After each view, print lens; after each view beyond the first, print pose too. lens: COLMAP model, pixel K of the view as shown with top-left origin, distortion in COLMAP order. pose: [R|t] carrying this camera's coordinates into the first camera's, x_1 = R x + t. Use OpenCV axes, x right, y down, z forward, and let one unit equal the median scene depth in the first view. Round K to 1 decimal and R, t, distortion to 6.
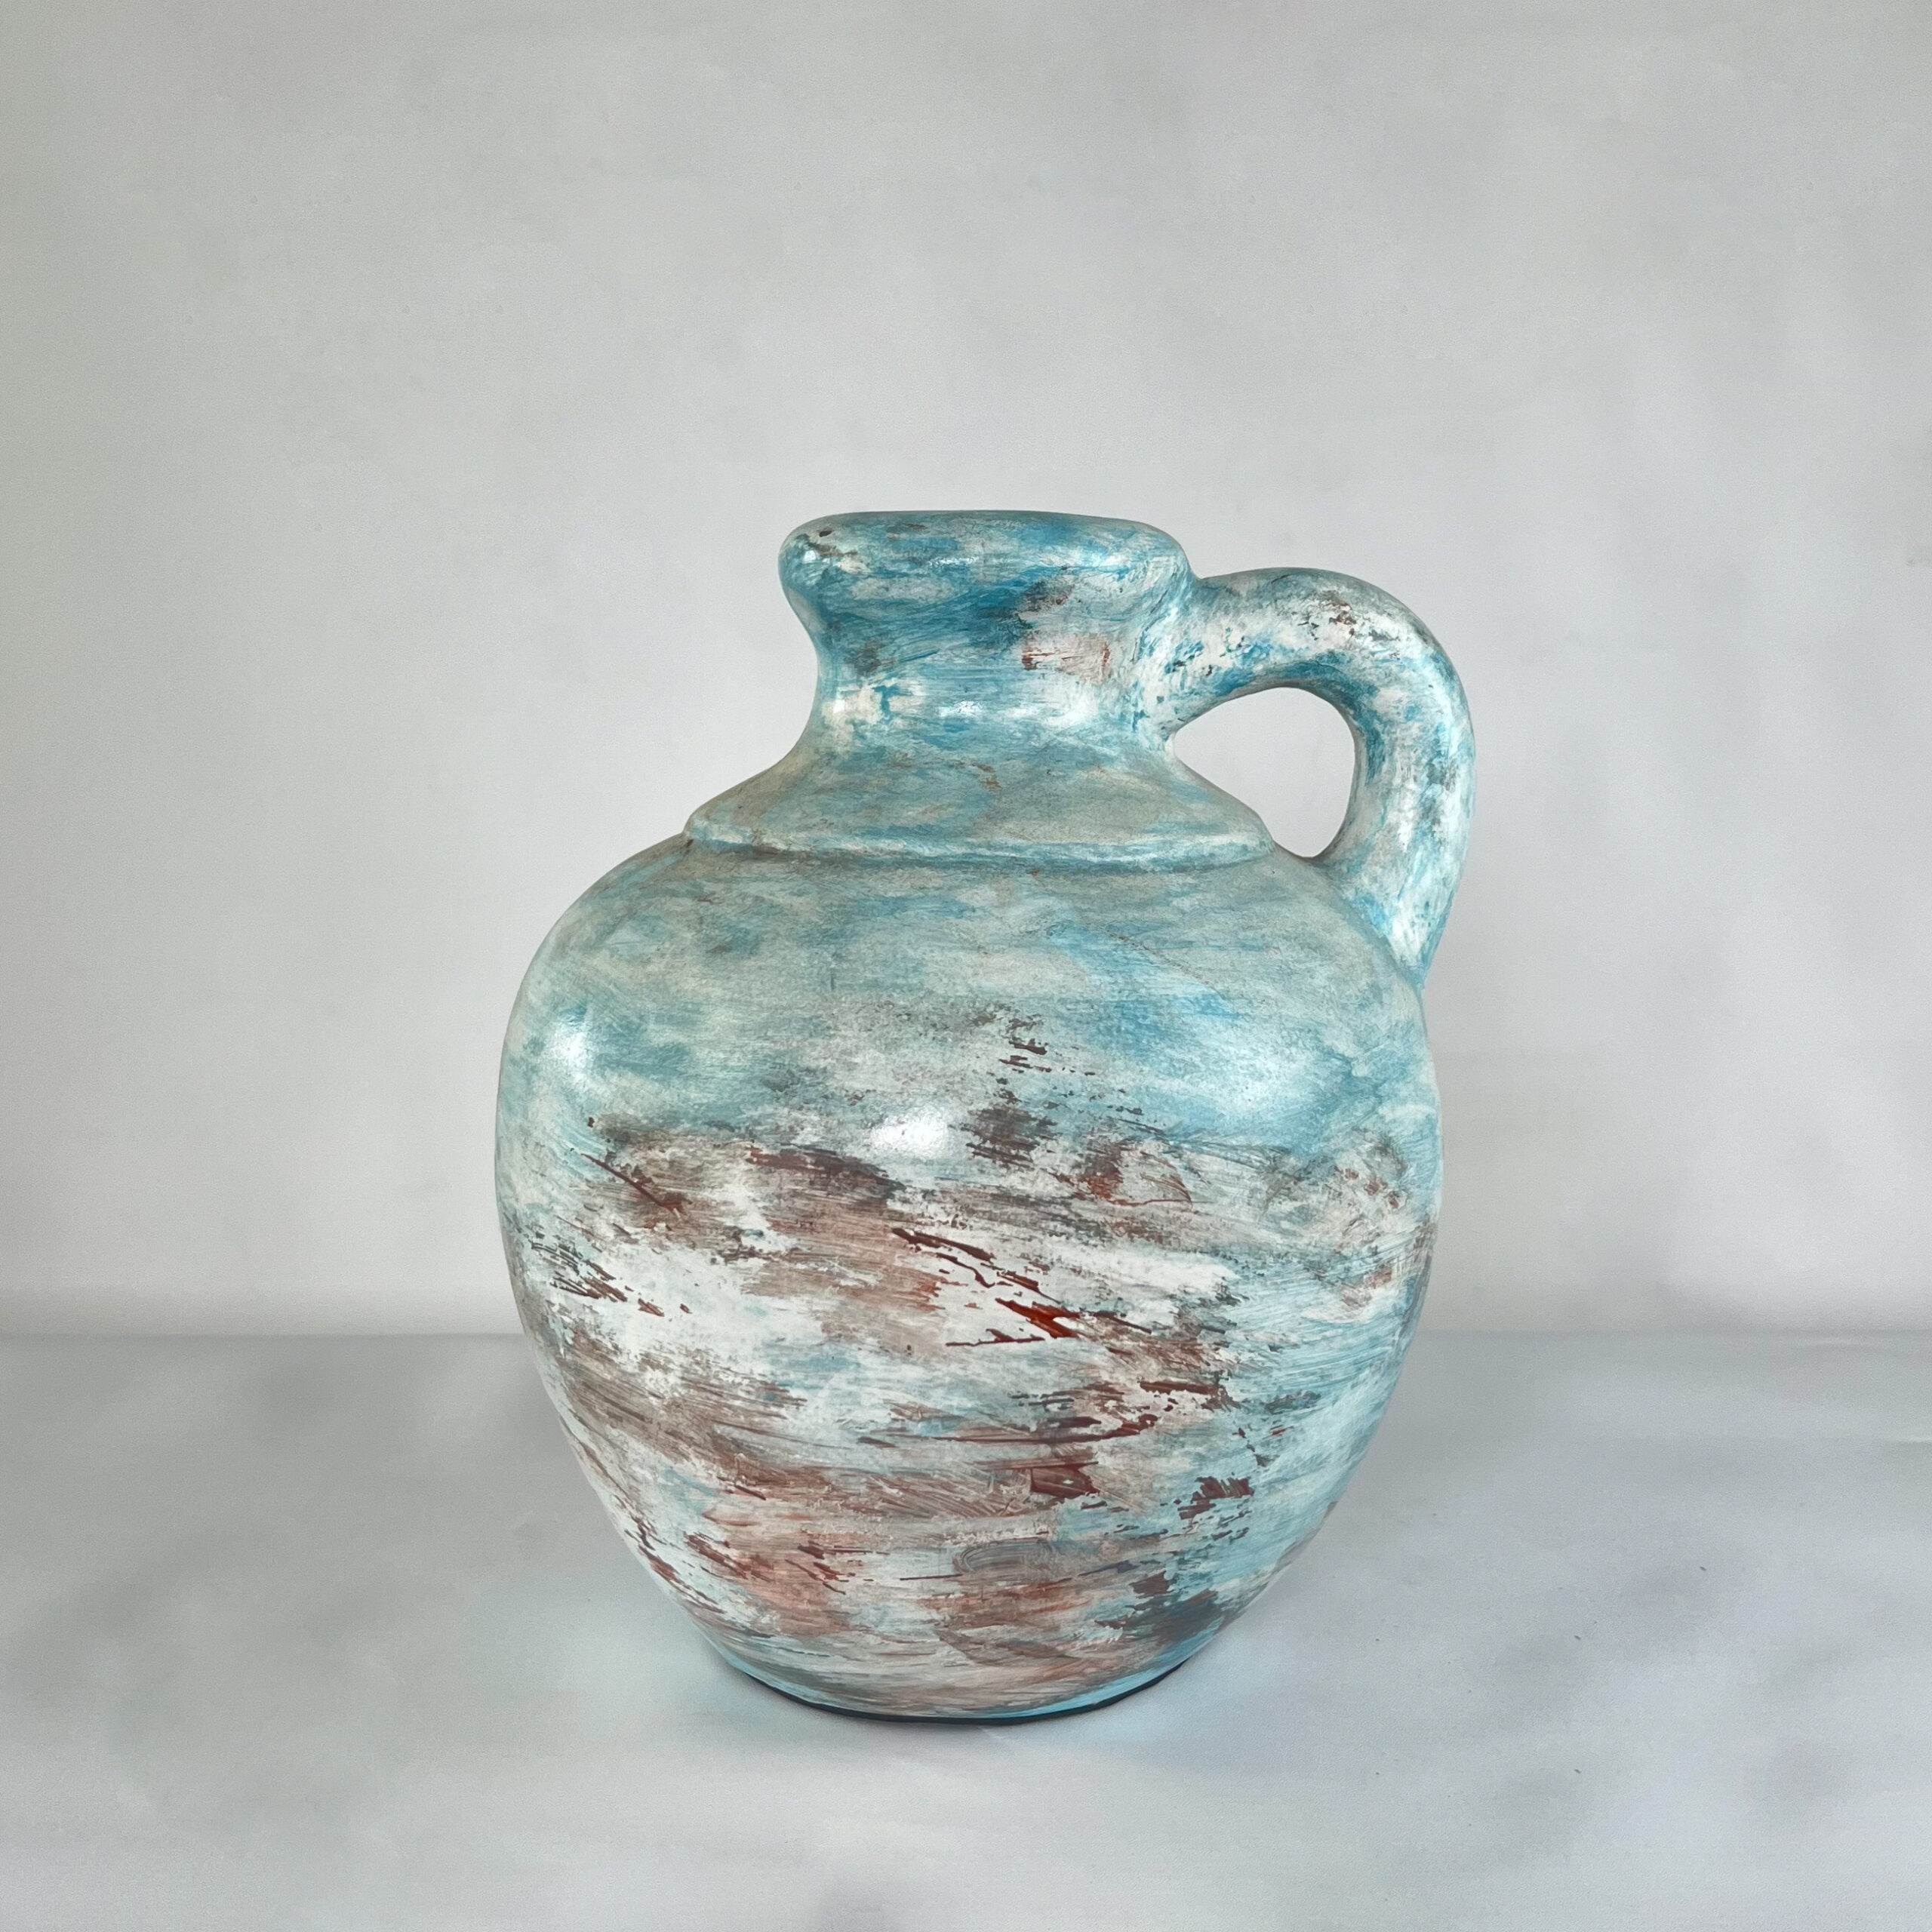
lens RADIAL K [[2323.3, 0, 973.8], [0, 2323.3, 1060.4], [0, 0, 1]] dist [0.136923, -0.010628]
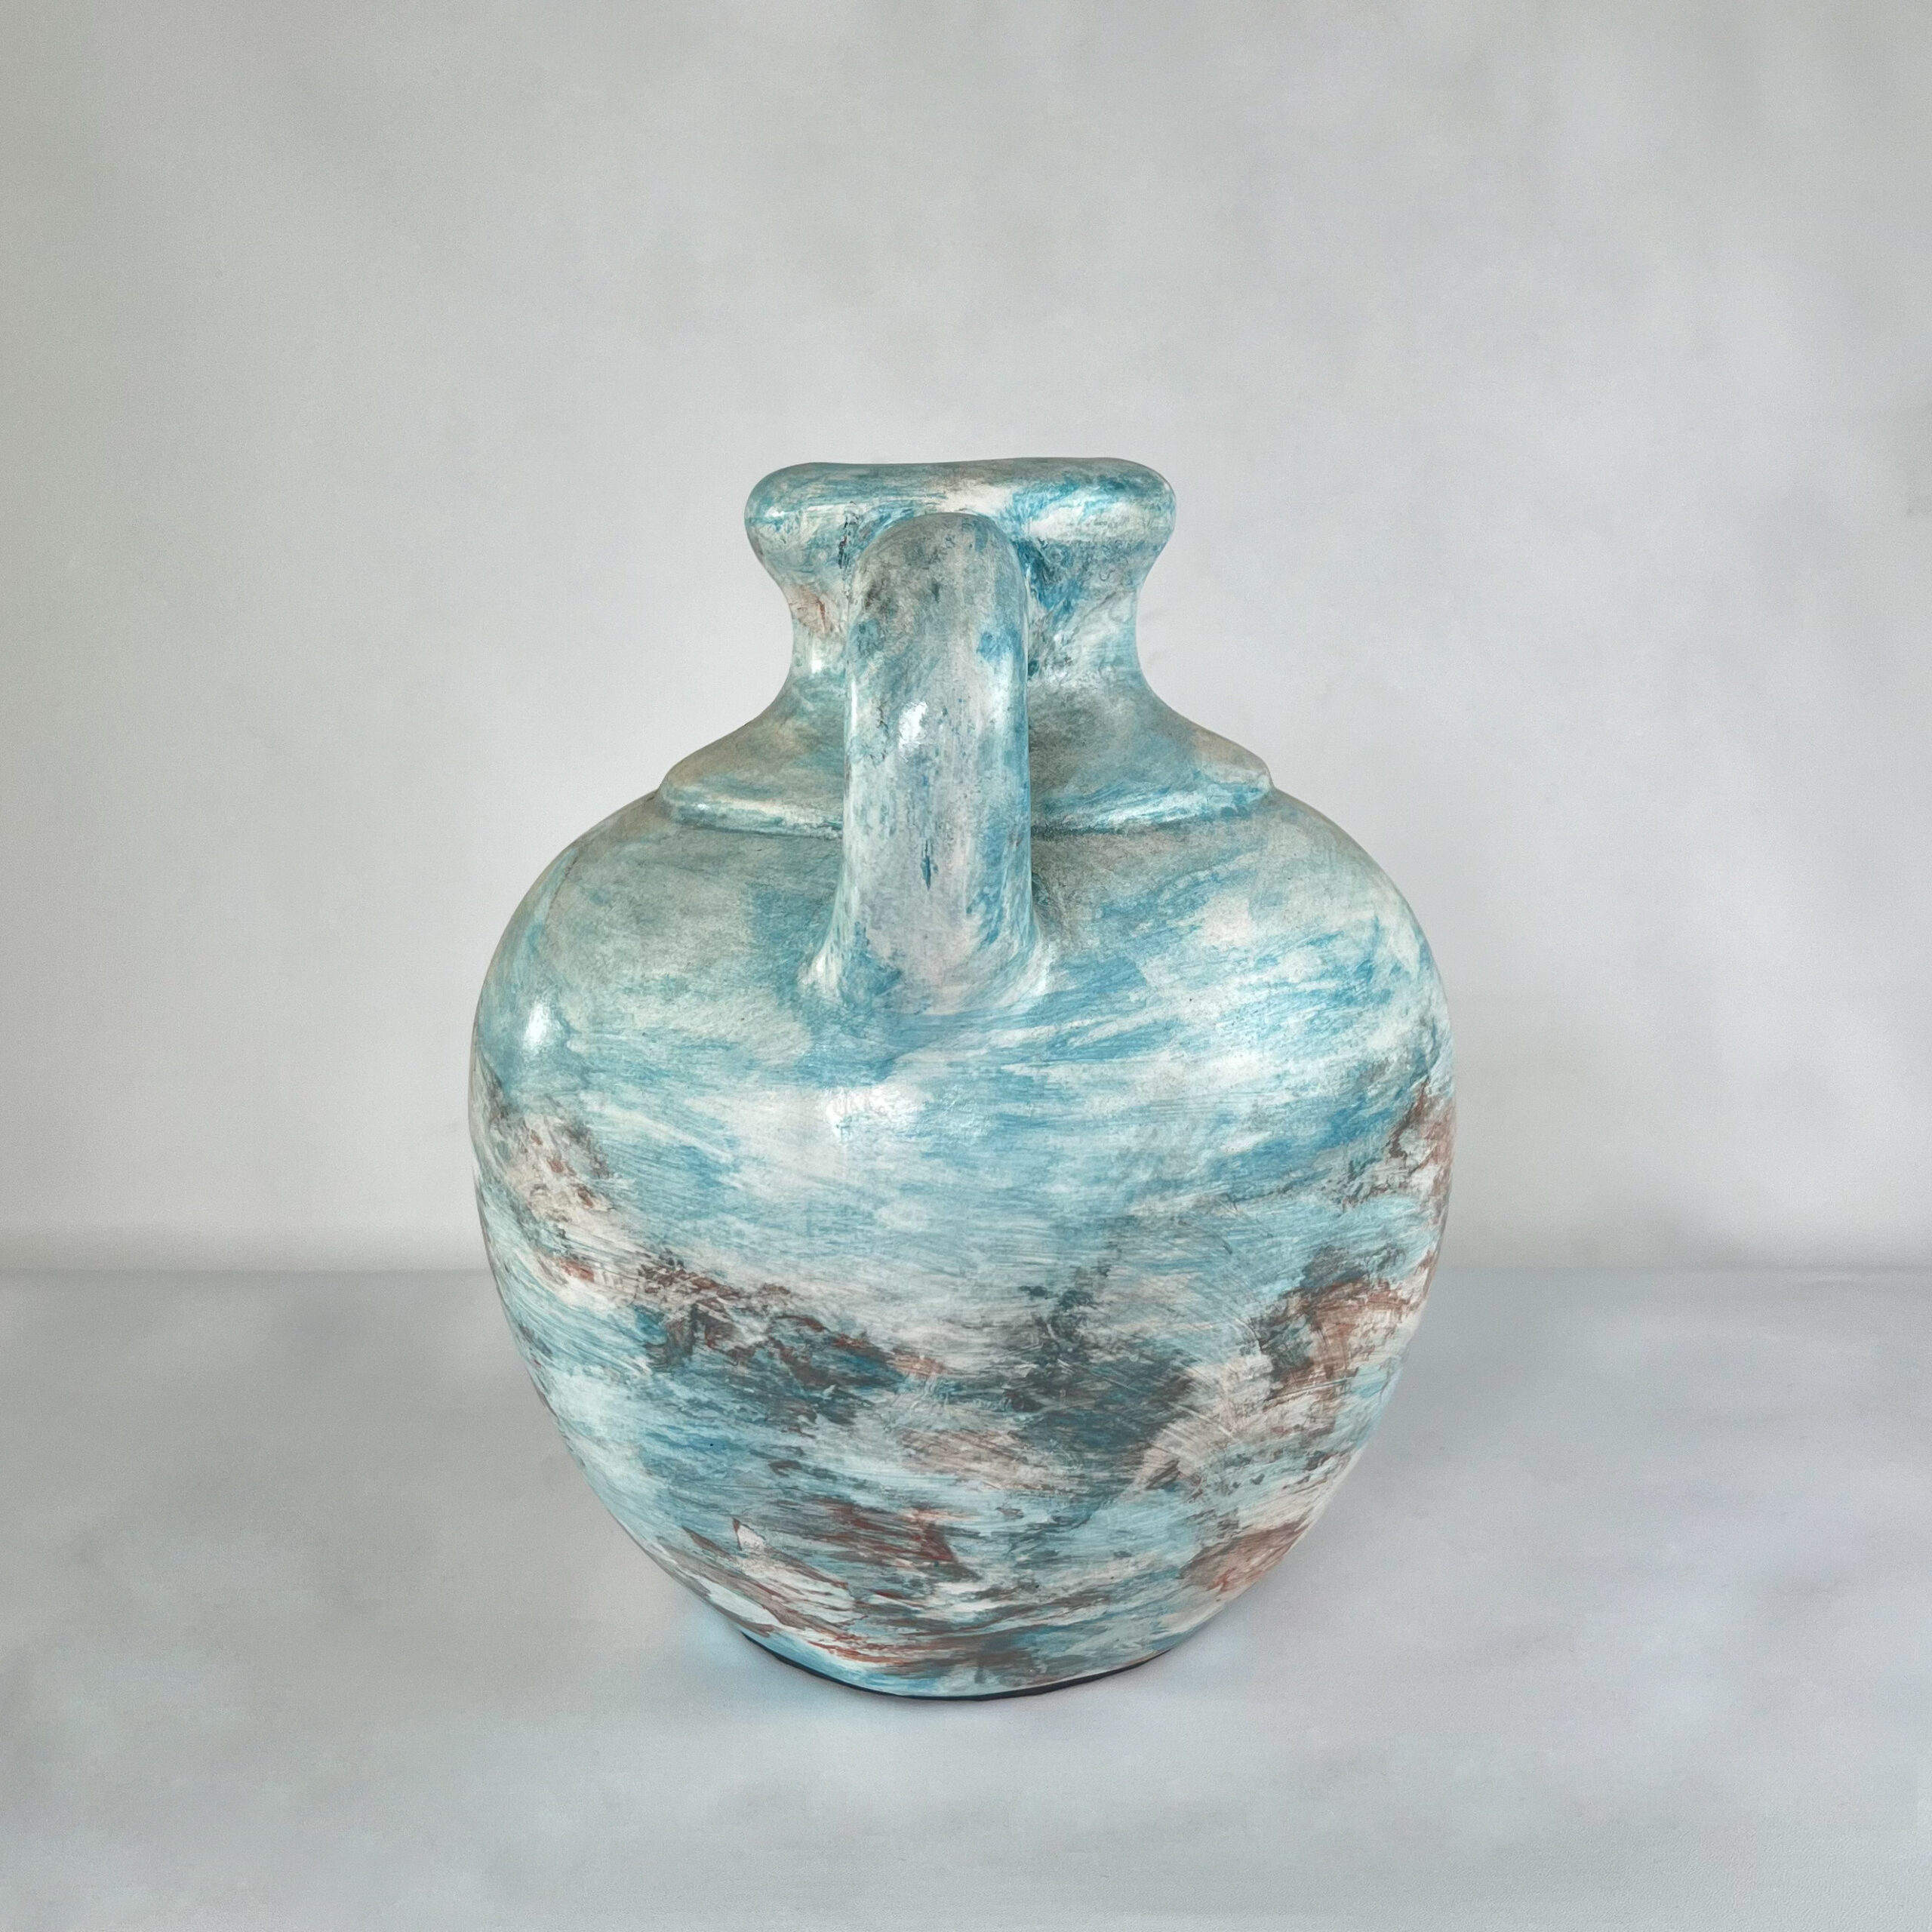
lens RADIAL K [[2189.8, 0, 976.1], [0, 2189.8, 987.8], [0, 0, 1]] dist [0.142504, -0.005690]
pose [[-0.066585, 0.197549, -0.978029, 1.054550], [-0.183192, 0.961122, 0.206606, -0.239961], [0.980820, 0.192924, -0.027807, 1.205938]]
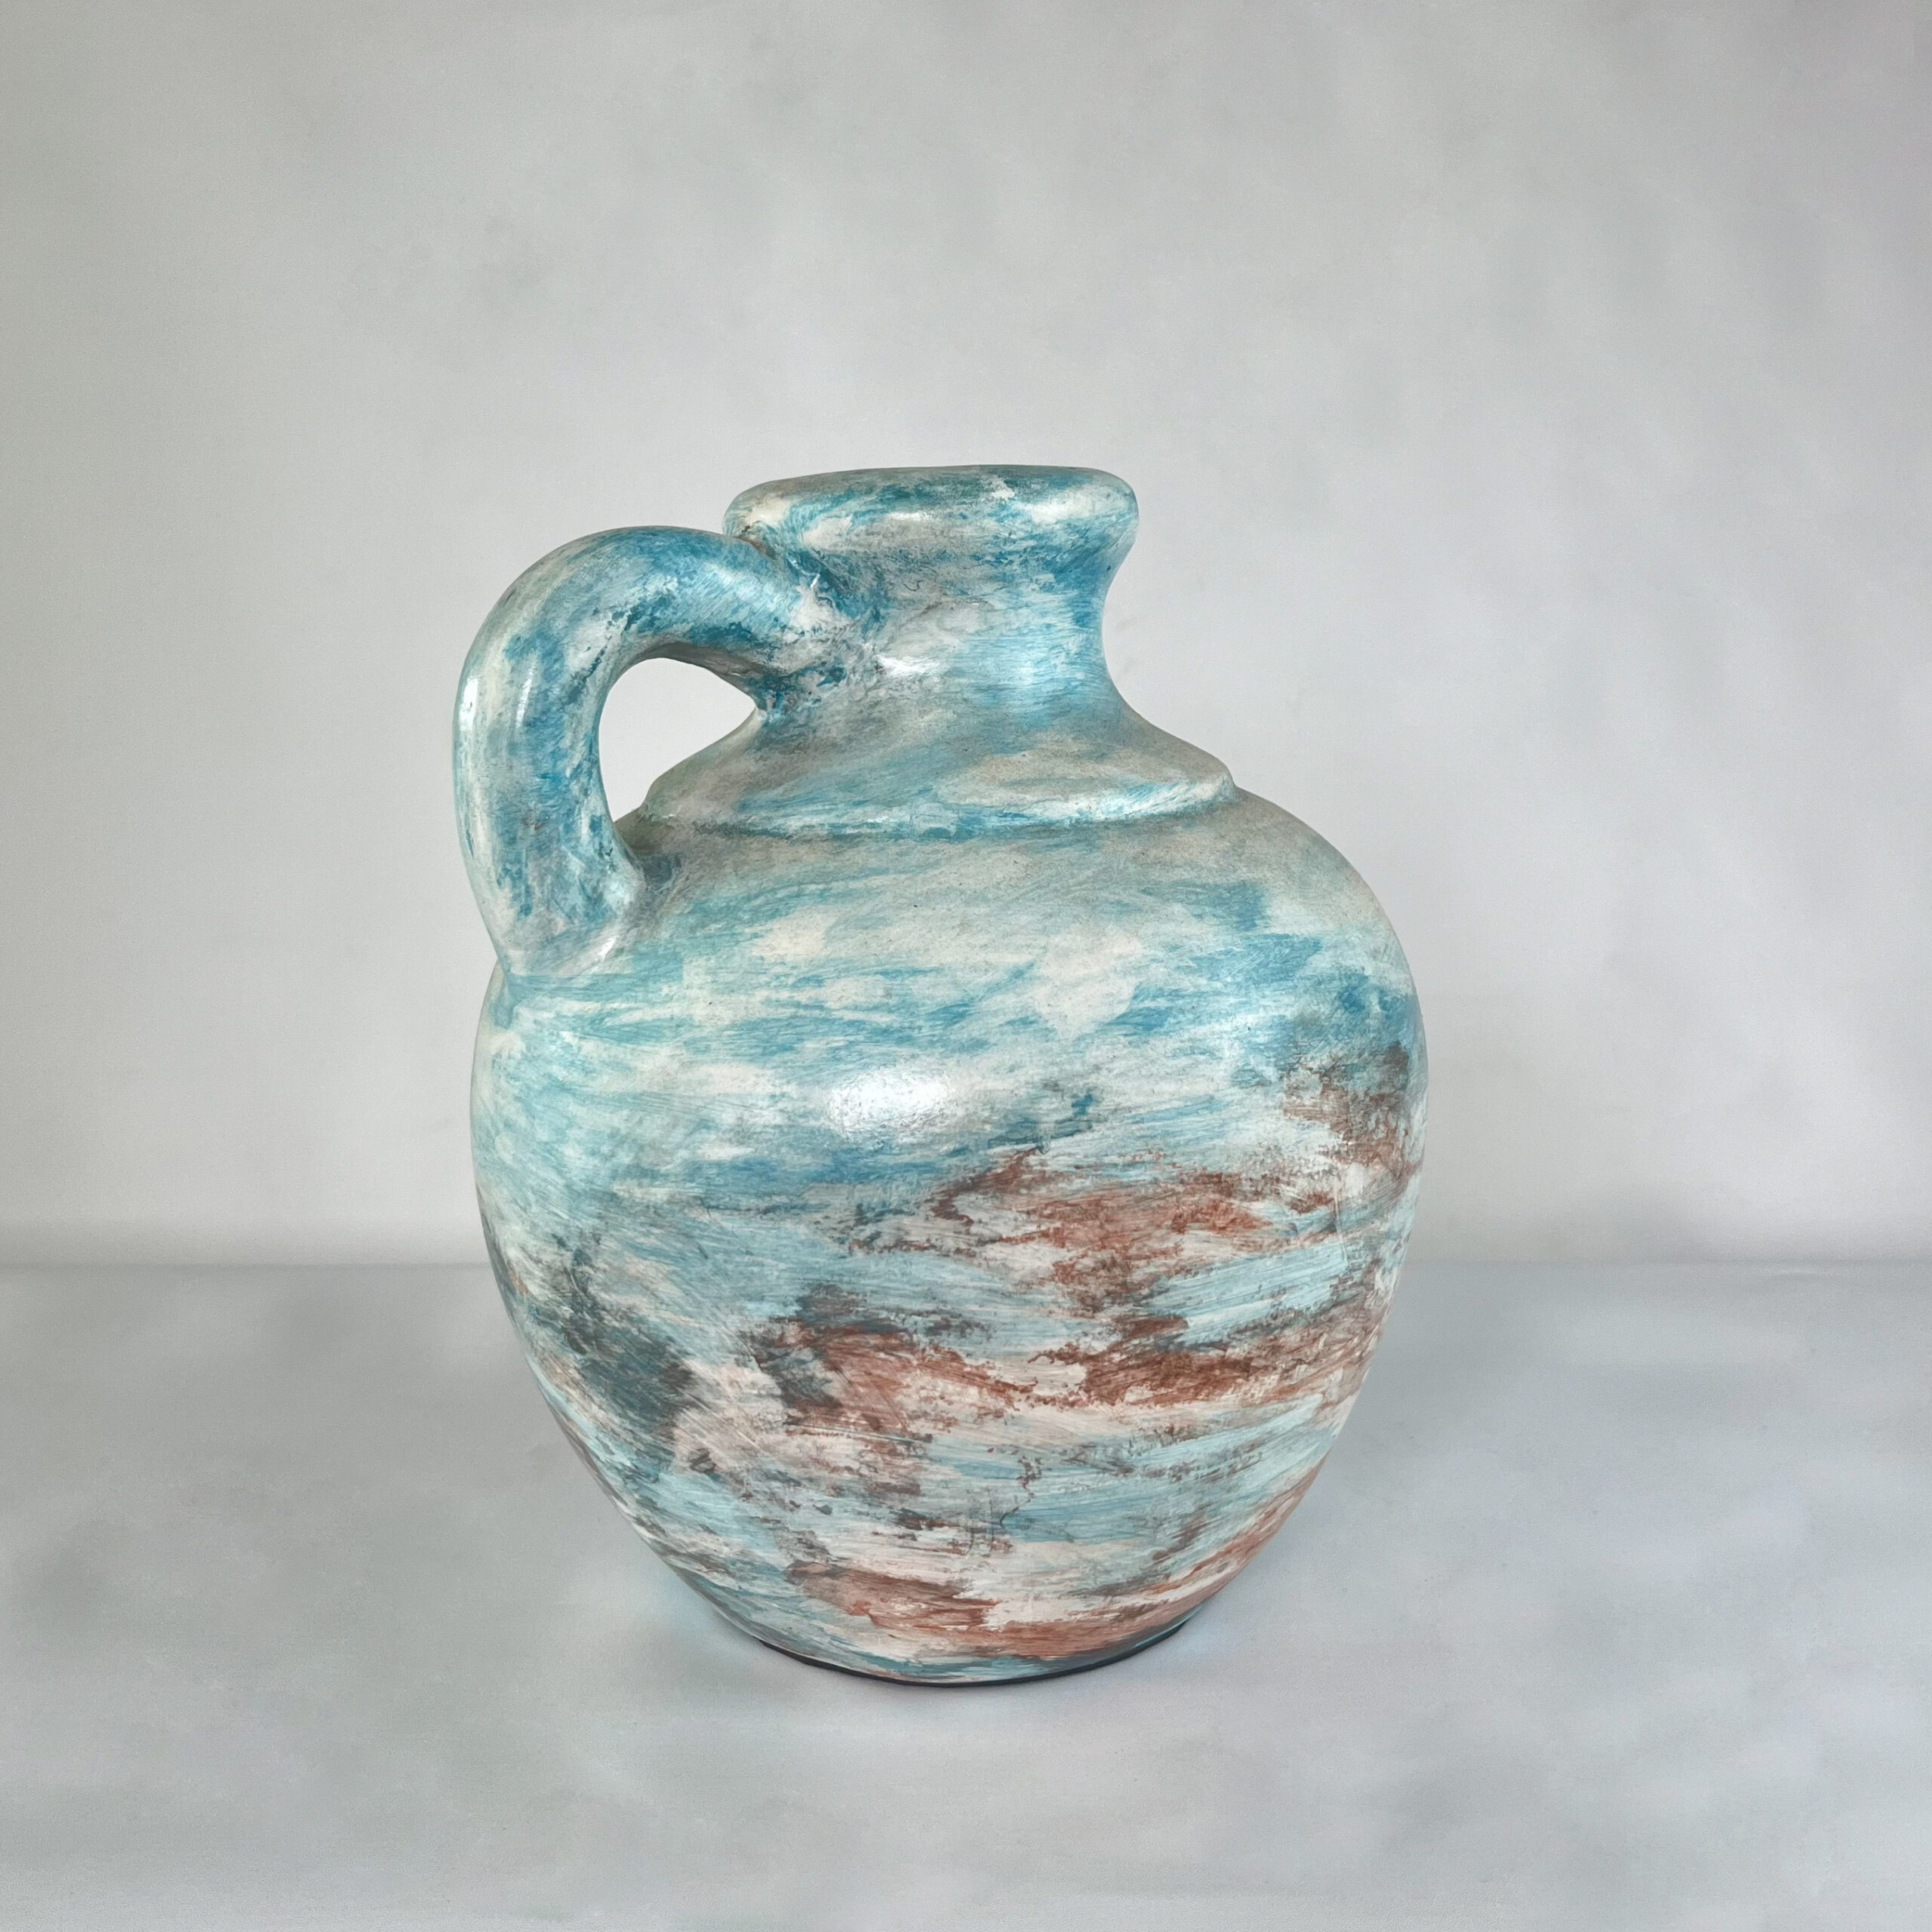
lens RADIAL K [[2085.5, 0, 1006.0], [0, 2085.5, 991.3], [0, 0, 1]] dist [0.134739, -0.007194]
pose [[-0.821506, 0.122457, -0.556895, 0.561451], [-0.095313, 0.933434, 0.345857, -0.381149], [0.562177, 0.337203, -0.755150, 1.981822]]
